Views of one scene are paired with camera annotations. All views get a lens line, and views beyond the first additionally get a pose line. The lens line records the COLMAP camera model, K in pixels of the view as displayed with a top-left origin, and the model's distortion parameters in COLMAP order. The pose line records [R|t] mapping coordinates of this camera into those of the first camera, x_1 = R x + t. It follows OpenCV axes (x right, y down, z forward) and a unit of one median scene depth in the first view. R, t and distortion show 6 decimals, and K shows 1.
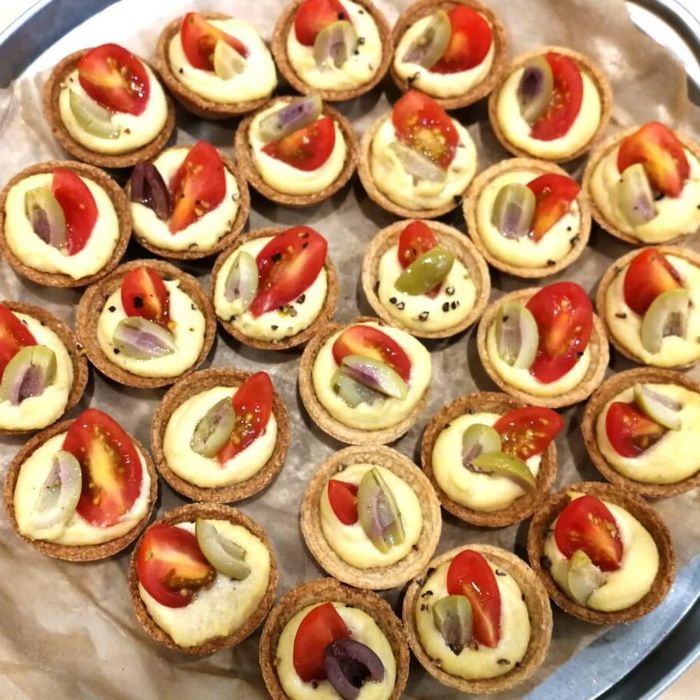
lens RADIAL K [[766.6, 0, 358.5], [0, 766.6, 352.2], [0, 0, 1]] dist [-0.010795, -0.031189]
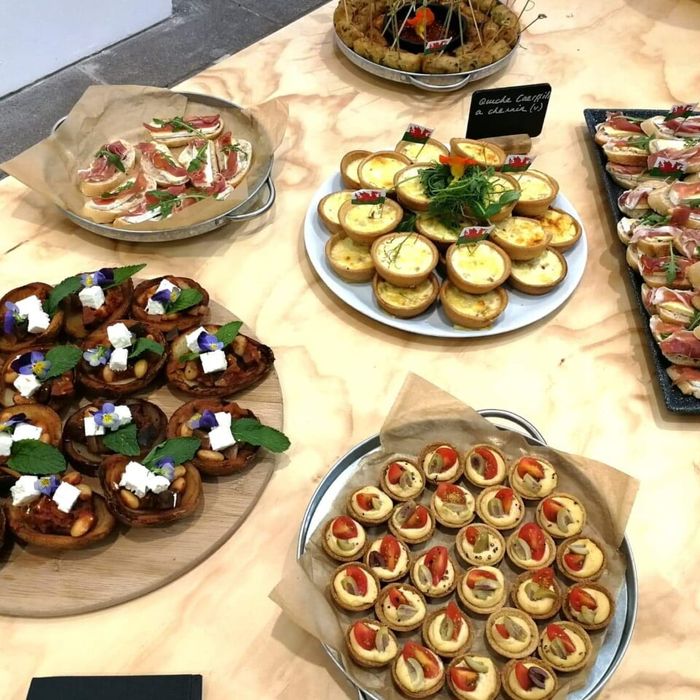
lens RADIAL K [[766.6, 0, 358.5], [0, 766.6, 352.2], [0, 0, 1]] dist [-0.010795, -0.031189]
pose [[0.892540, -0.381662, 0.240221, -0.700107], [0.444542, 0.834215, -0.326294, 0.025108], [-0.075862, 0.398019, 0.914235, -1.727090]]
